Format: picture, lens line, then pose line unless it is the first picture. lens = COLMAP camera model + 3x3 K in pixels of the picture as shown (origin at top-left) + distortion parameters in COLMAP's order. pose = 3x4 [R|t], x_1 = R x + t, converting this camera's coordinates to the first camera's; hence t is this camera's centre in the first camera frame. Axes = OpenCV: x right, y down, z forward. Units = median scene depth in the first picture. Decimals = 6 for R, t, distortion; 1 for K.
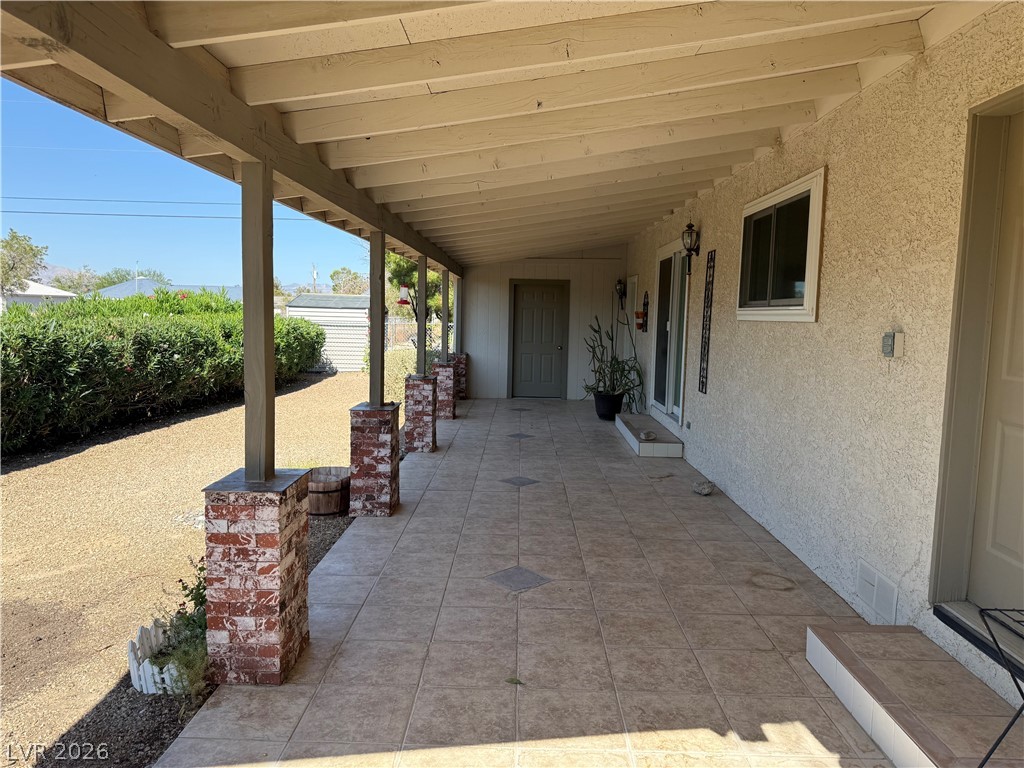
lens RADIAL K [[719.2, 0, 511.7], [0, 719.2, 384.8], [0, 0, 1]] dist [0.004416, -0.019197]
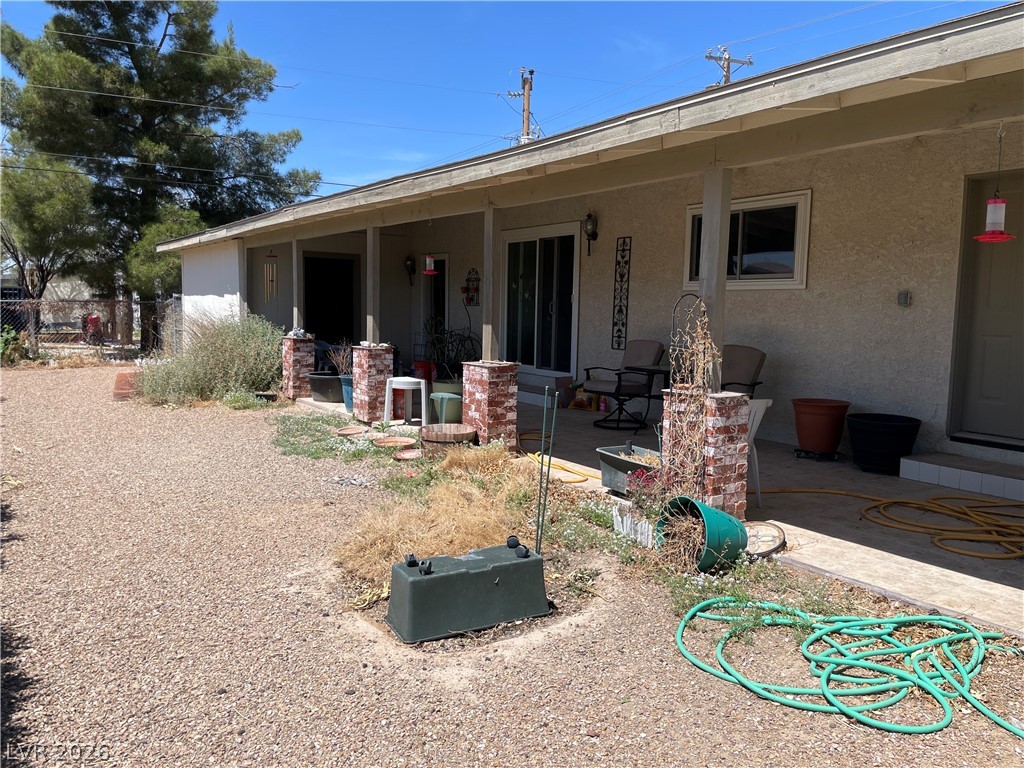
lens RADIAL K [[788.3, 0, 512.8], [0, 788.3, 381.0], [0, 0, 1]] dist [0.074259, -0.097096]
pose [[0.814397, -0.058258, 0.577376, -1.081468], [0.053881, 0.998241, 0.024725, 0.034829], [-0.577801, 0.010974, 0.816104, -0.035232]]
